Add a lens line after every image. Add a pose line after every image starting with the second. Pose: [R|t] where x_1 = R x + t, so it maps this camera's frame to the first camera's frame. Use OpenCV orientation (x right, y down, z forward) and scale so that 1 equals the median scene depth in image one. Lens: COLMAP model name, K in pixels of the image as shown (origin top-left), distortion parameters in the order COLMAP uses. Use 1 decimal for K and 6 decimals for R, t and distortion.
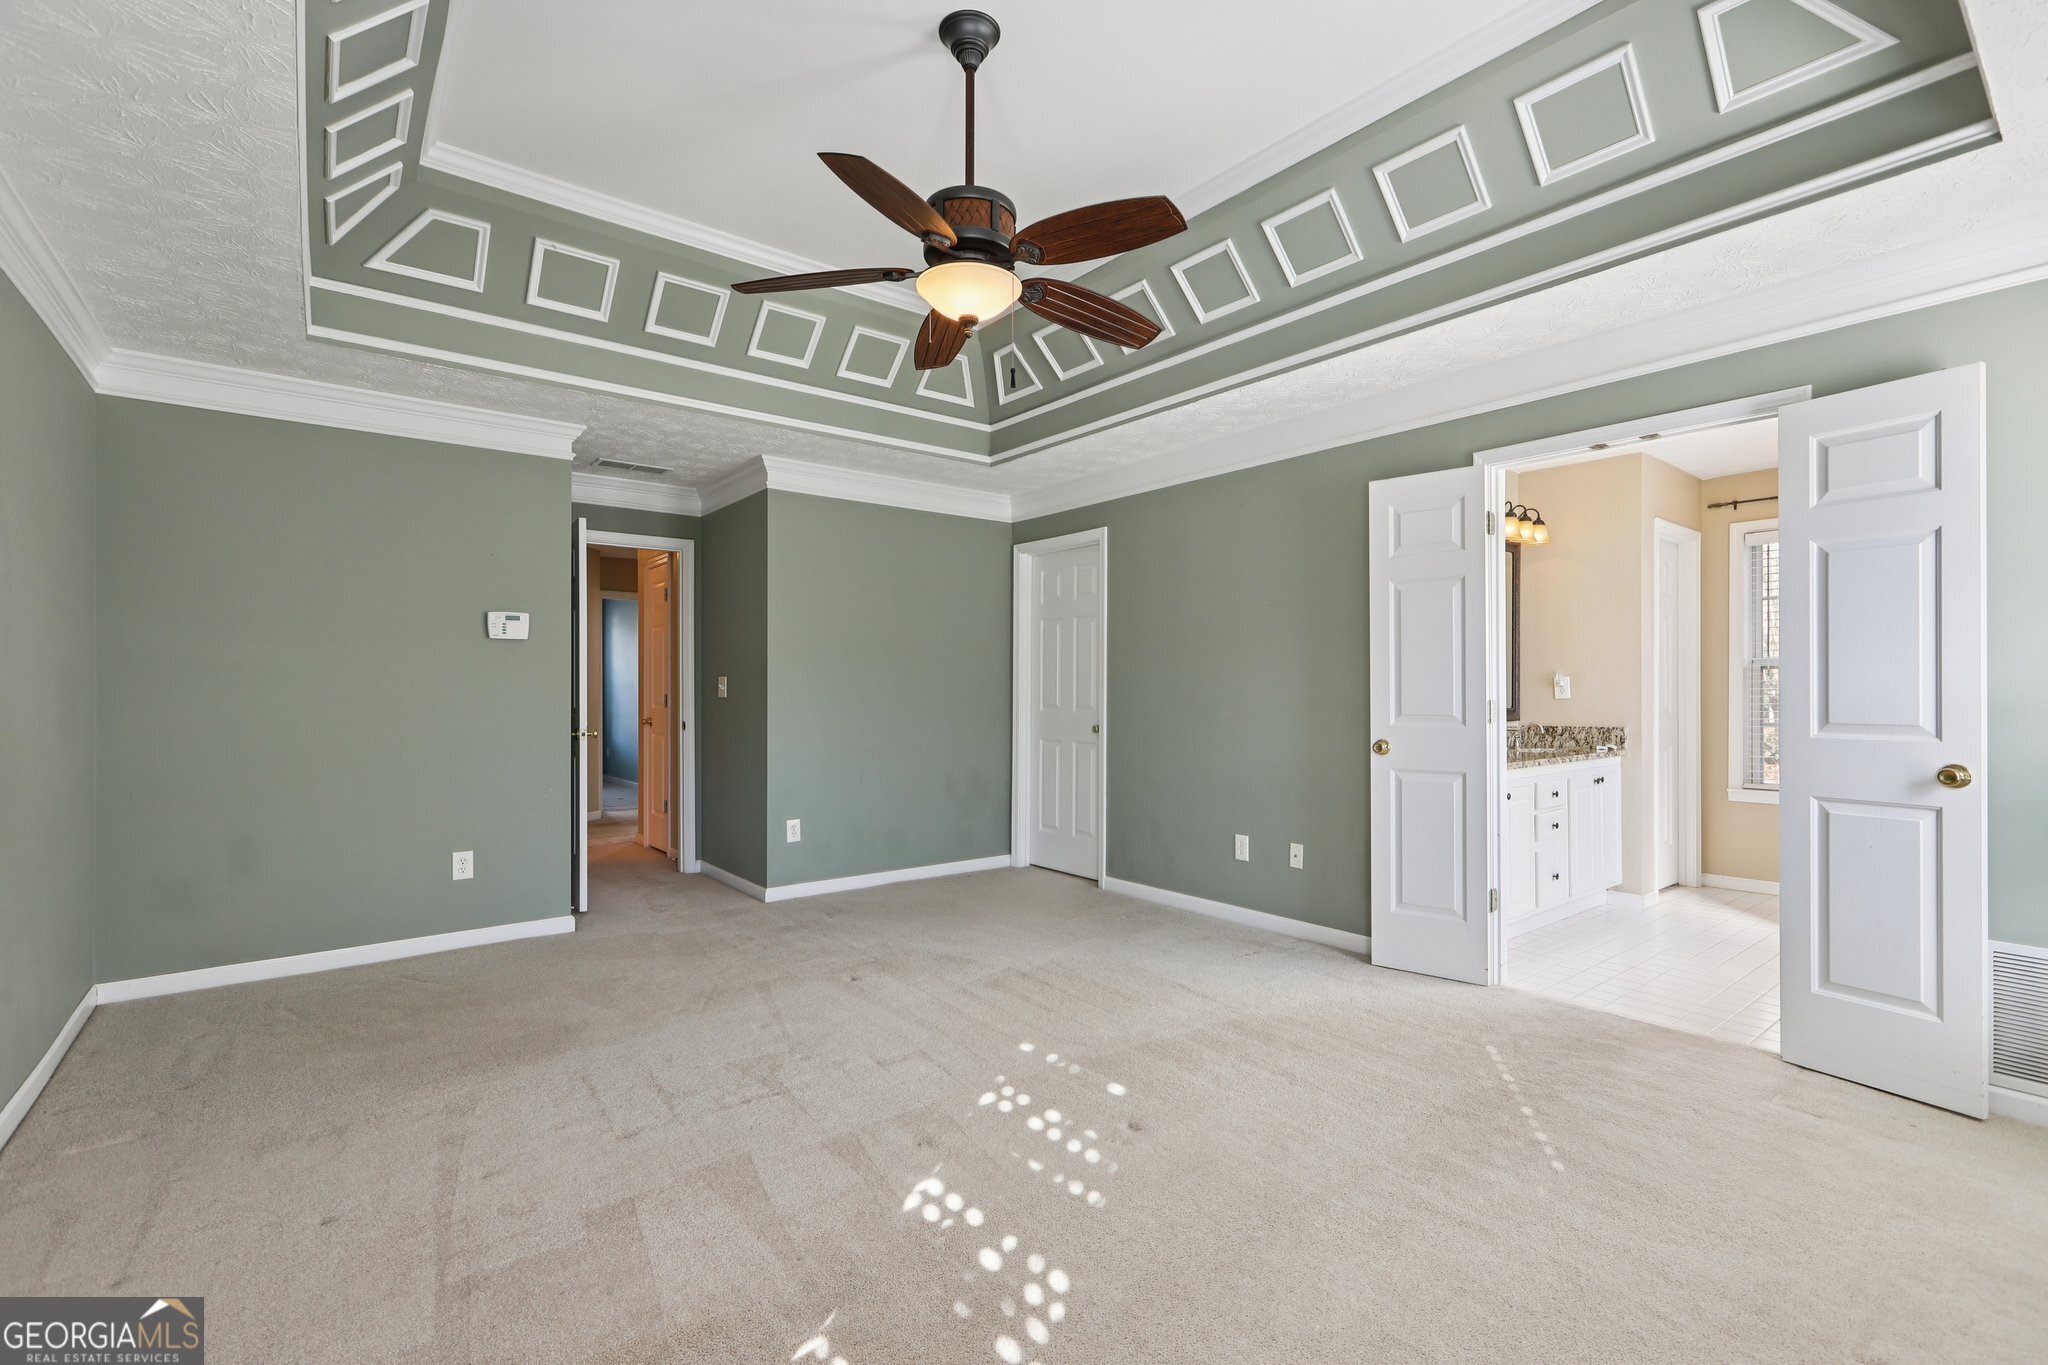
lens RADIAL K [[921.2, 0, 1028.5], [0, 921.2, 680.3], [0, 0, 1]] dist [0.014532, -0.000135]
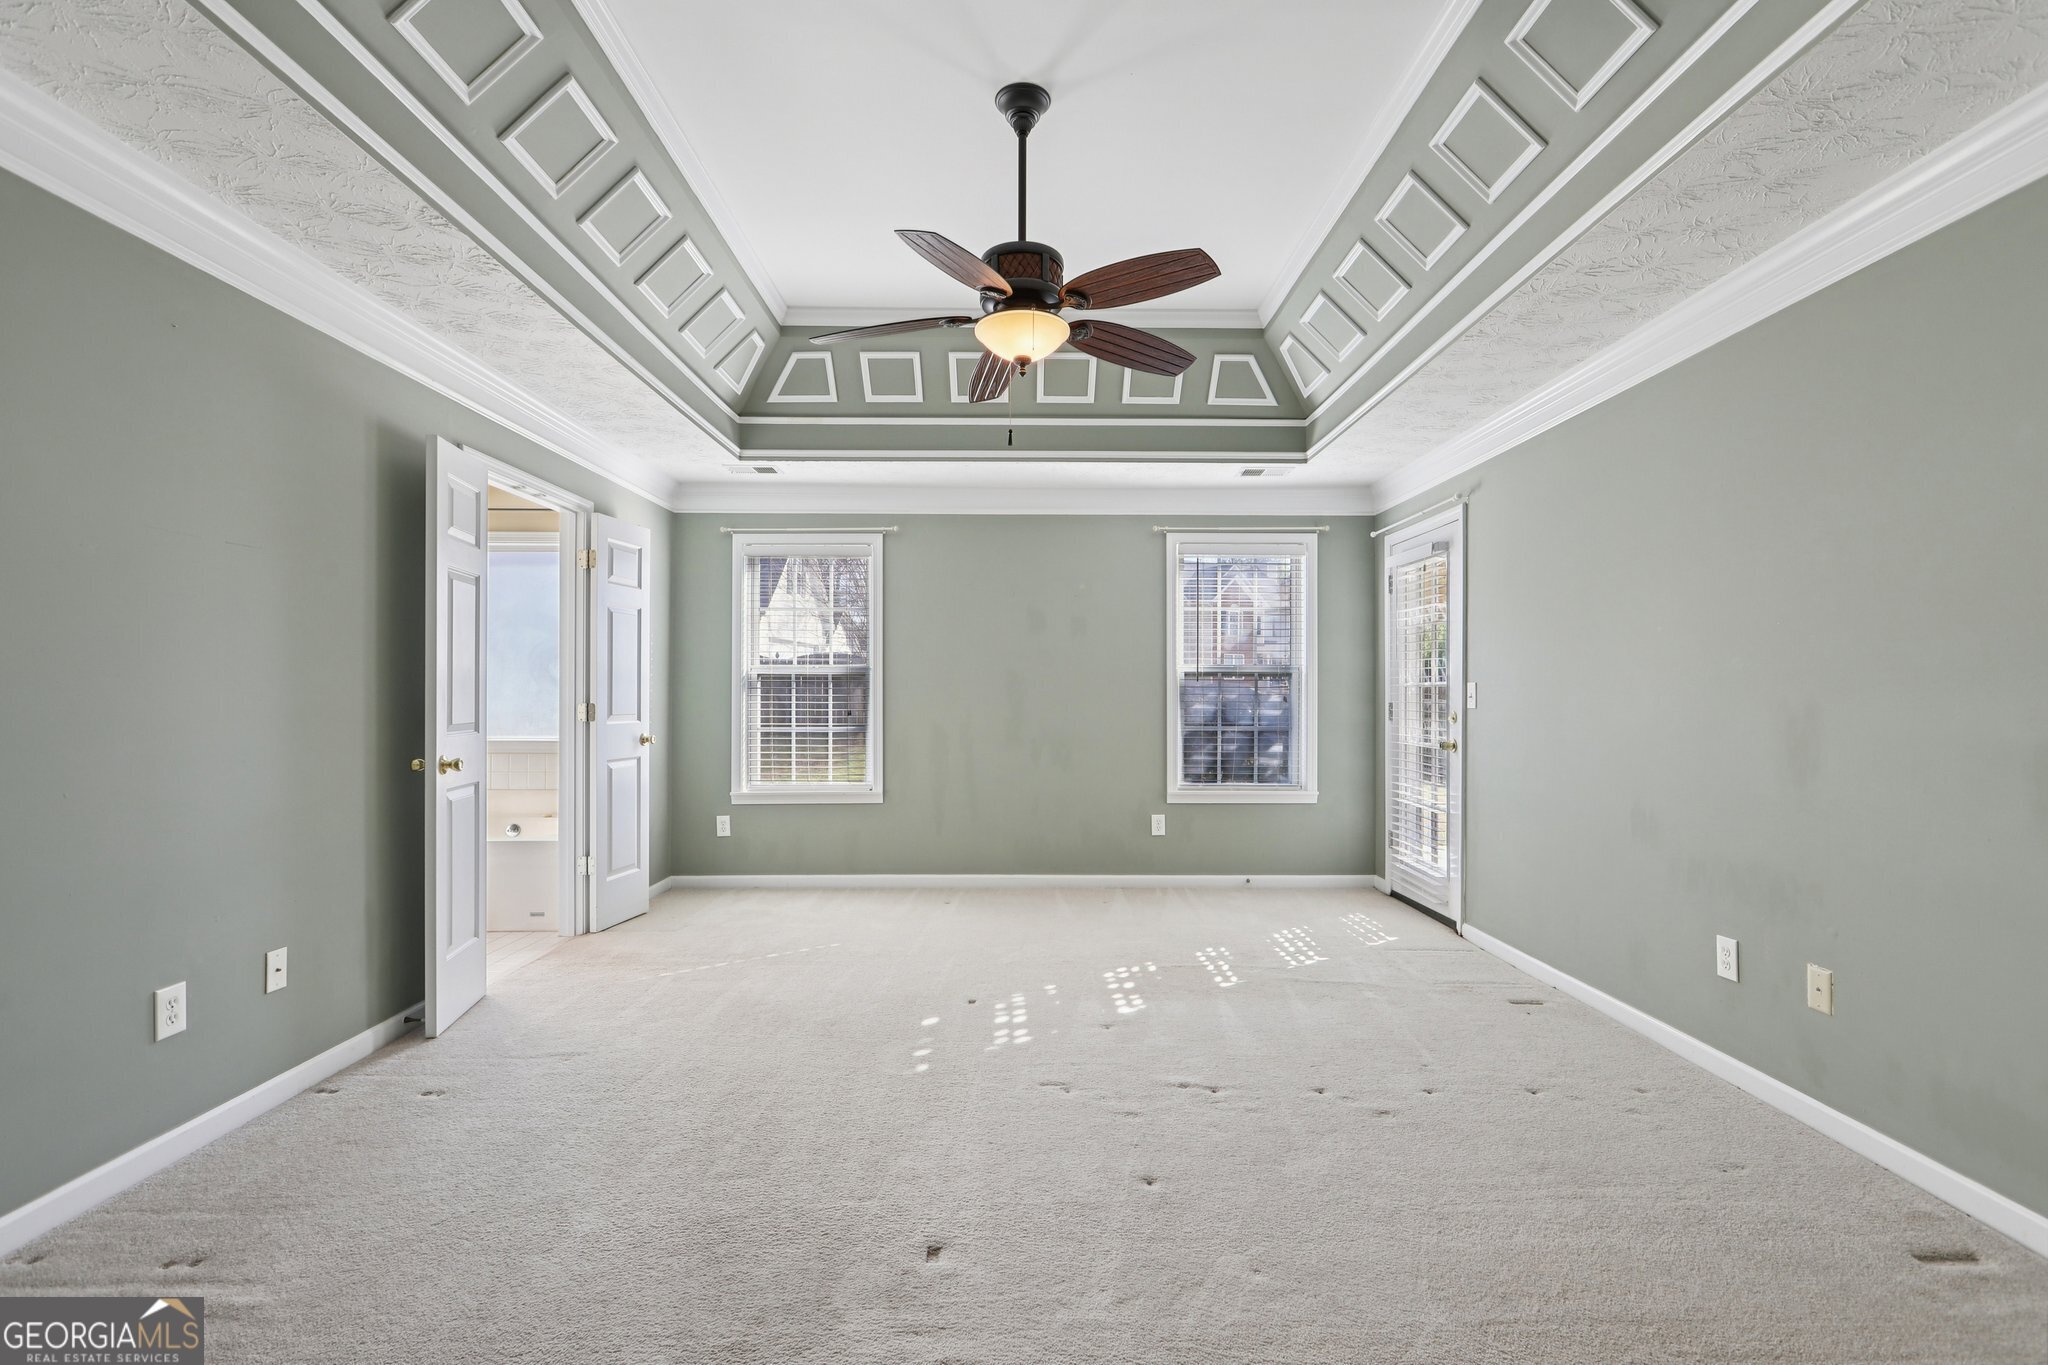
lens RADIAL K [[920.6, 0, 1030.6], [0, 920.6, 692.9], [0, 0, 1]] dist [-0.000408, 0.001327]
pose [[-0.790196, 0.001628, 0.612853, -0.549023], [-0.004779, 0.999950, -0.008818, 0.013330], [-0.612836, -0.009897, -0.790148, 1.368193]]
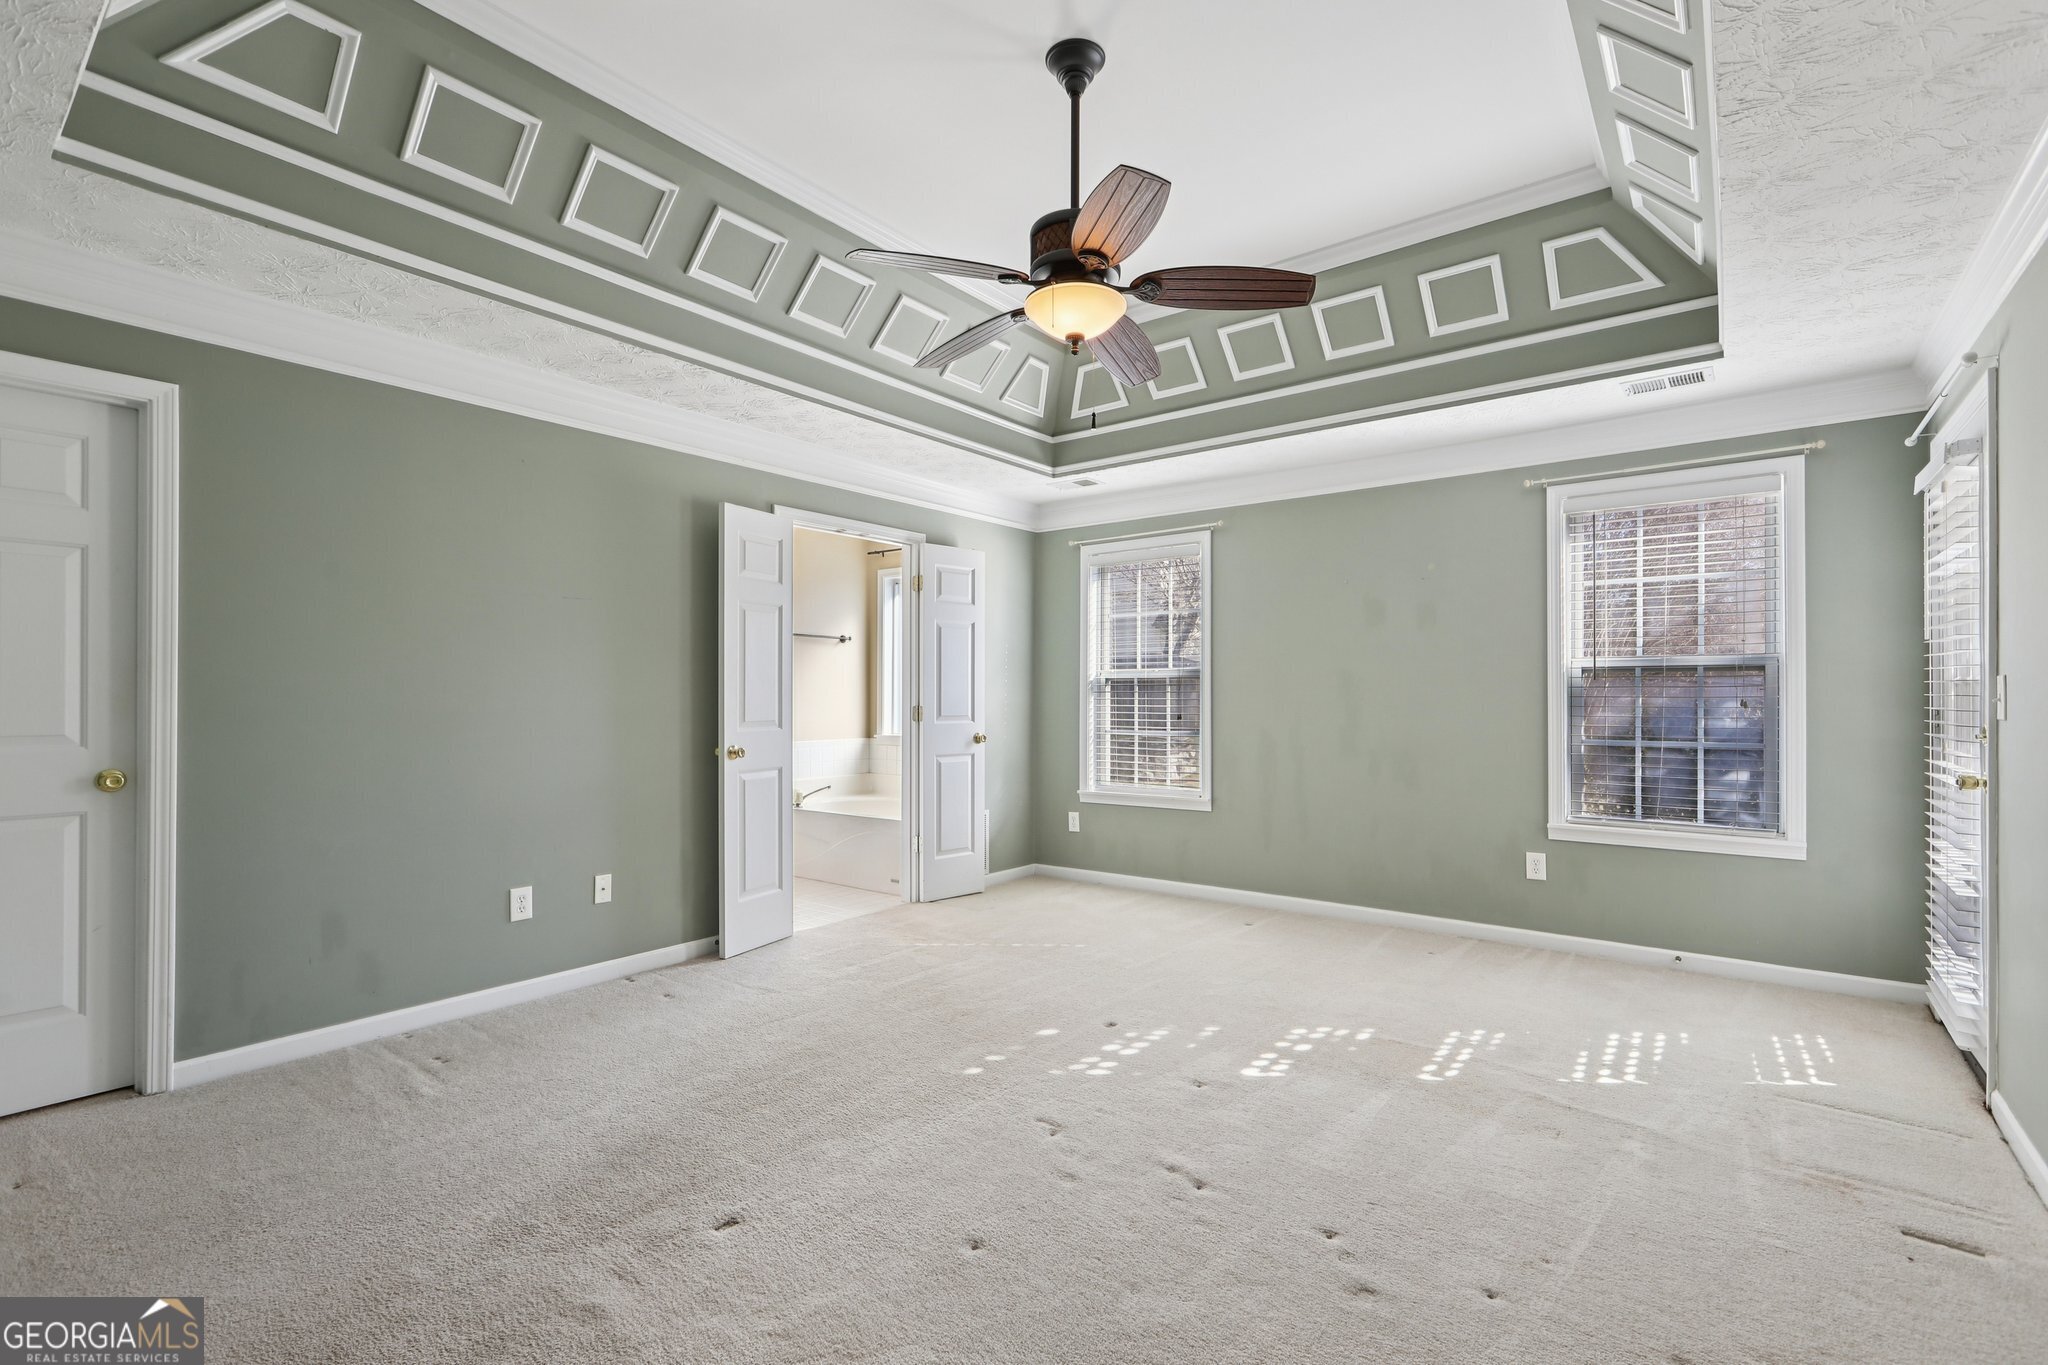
lens RADIAL K [[920.6, 0, 1030.6], [0, 920.6, 692.9], [0, 0, 1]] dist [-0.000408, 0.001327]
pose [[-0.238897, 0.006878, 0.971021, -0.766640], [-0.006418, 0.999942, -0.008662, 0.010341], [-0.971024, -0.008301, -0.238839, 0.948672]]
